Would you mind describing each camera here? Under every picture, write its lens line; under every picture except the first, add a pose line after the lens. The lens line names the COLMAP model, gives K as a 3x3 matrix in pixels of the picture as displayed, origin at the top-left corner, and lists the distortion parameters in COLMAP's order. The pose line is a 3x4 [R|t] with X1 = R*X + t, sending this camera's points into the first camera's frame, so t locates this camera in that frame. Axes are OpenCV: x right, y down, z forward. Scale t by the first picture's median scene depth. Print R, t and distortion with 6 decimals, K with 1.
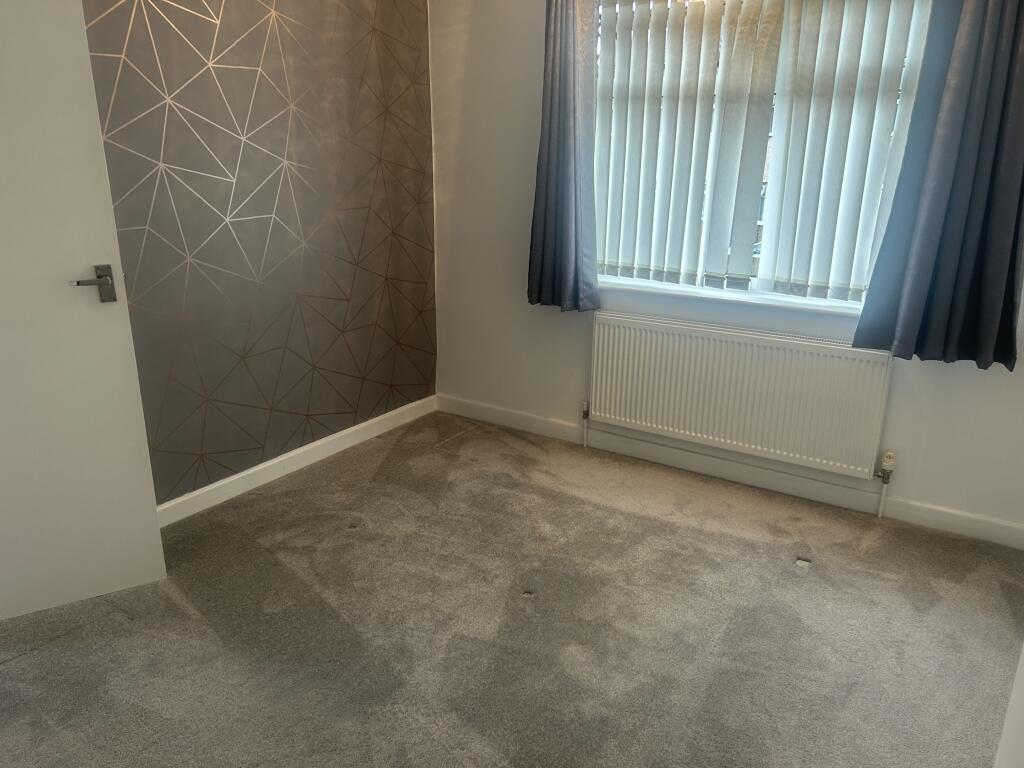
lens RADIAL K [[770.2, 0, 524.2], [0, 770.2, 396.0], [0, 0, 1]] dist [0.063588, -0.090041]
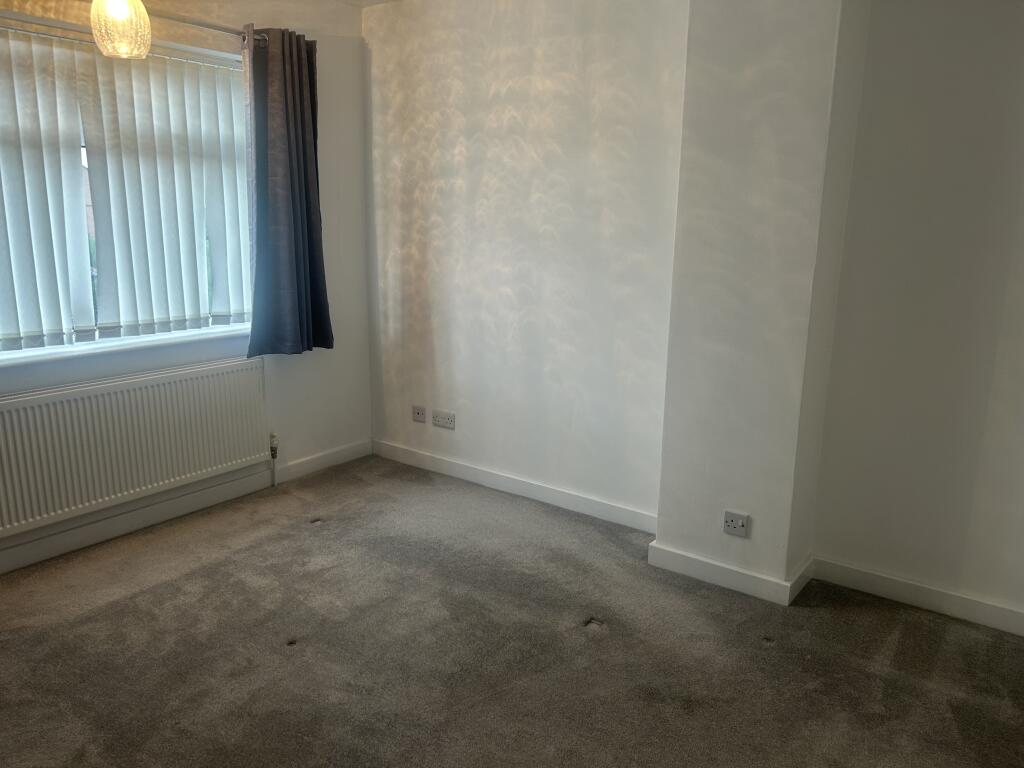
lens RADIAL K [[770.2, 0, 524.2], [0, 770.2, 396.0], [0, 0, 1]] dist [0.063588, -0.090041]
pose [[0.048224, -0.246296, 0.967994, -0.734744], [0.286857, 0.931711, 0.222773, -0.151215], [-0.956759, 0.266933, 0.115583, 0.433146]]
